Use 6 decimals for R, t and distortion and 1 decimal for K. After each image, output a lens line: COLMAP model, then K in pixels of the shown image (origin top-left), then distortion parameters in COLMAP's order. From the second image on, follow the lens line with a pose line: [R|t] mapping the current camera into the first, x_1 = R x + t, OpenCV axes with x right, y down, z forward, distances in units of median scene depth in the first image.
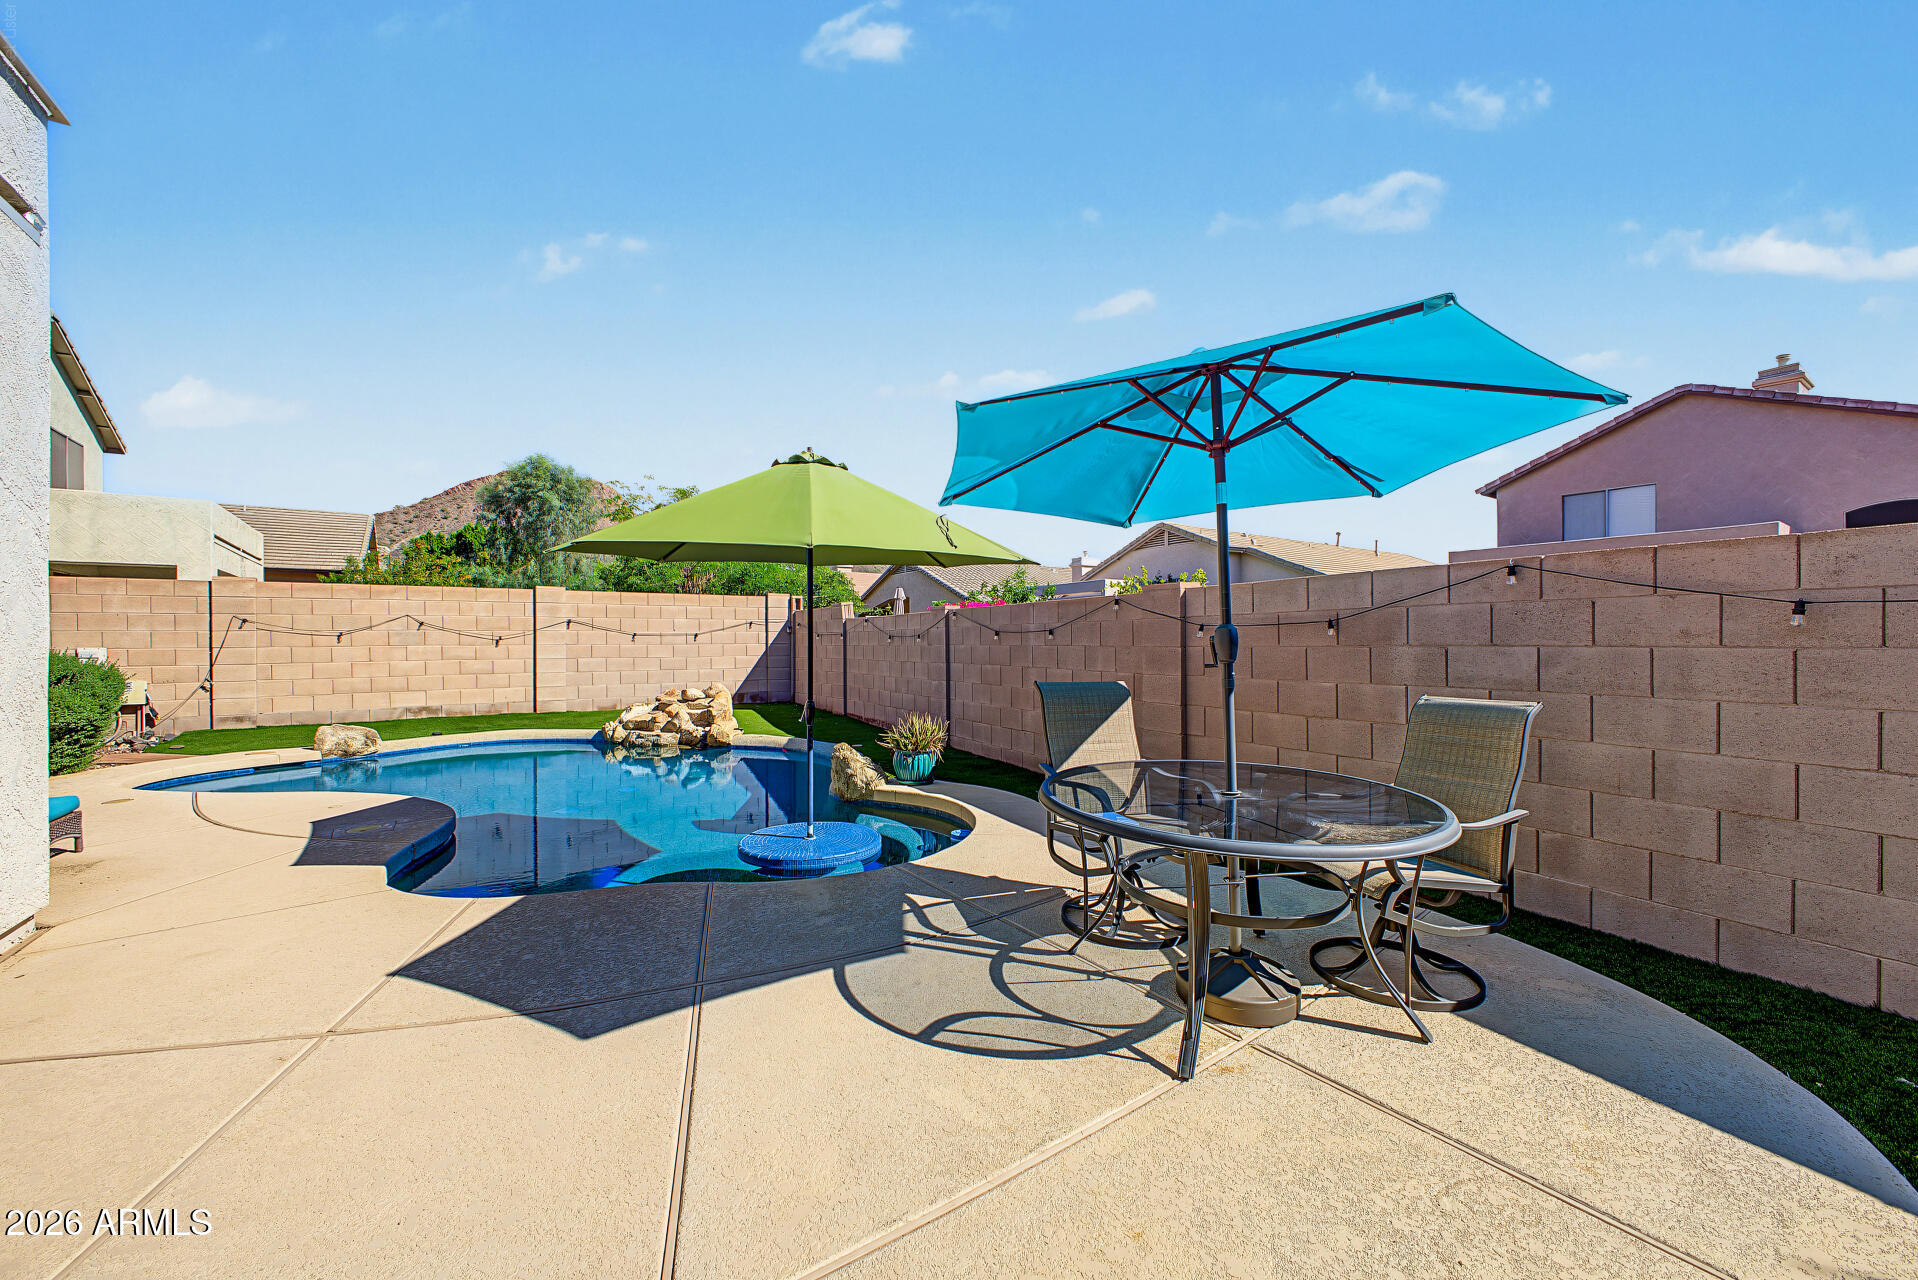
lens RADIAL K [[756.5, 0, 958.4], [0, 756.5, 640.0], [0, 0, 1]] dist [-0.001199, -0.000016]
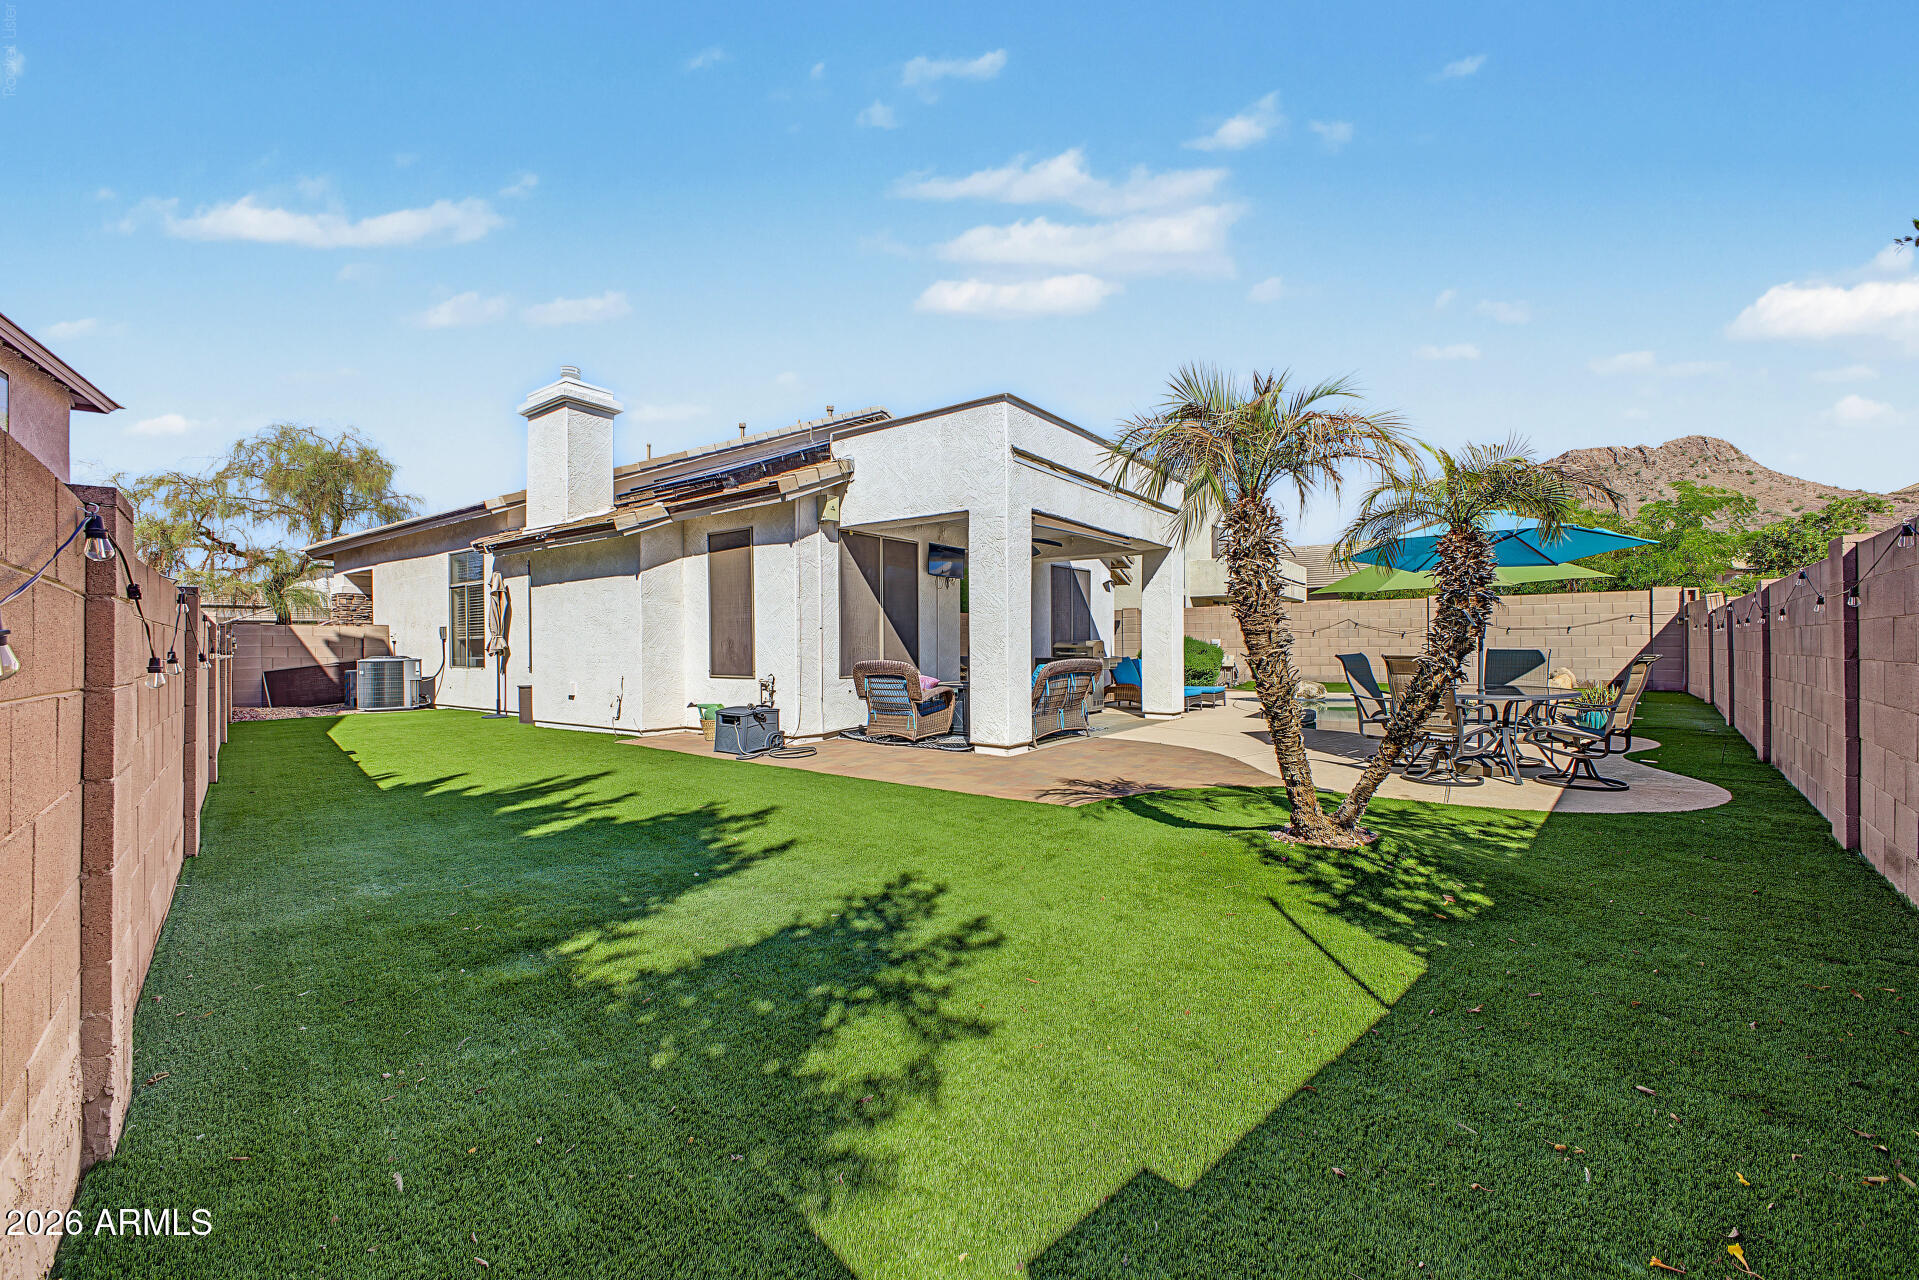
lens RADIAL K [[756.9, 0, 956.1], [0, 756.9, 641.5], [0, 0, 1]] dist [-0.001199, -0.000016]
pose [[0.340225, -0.005284, -0.940329, 0.578123], [0.004462, 0.999982, -0.004004, 0.019755], [0.940333, -0.002833, 0.340242, -0.393565]]
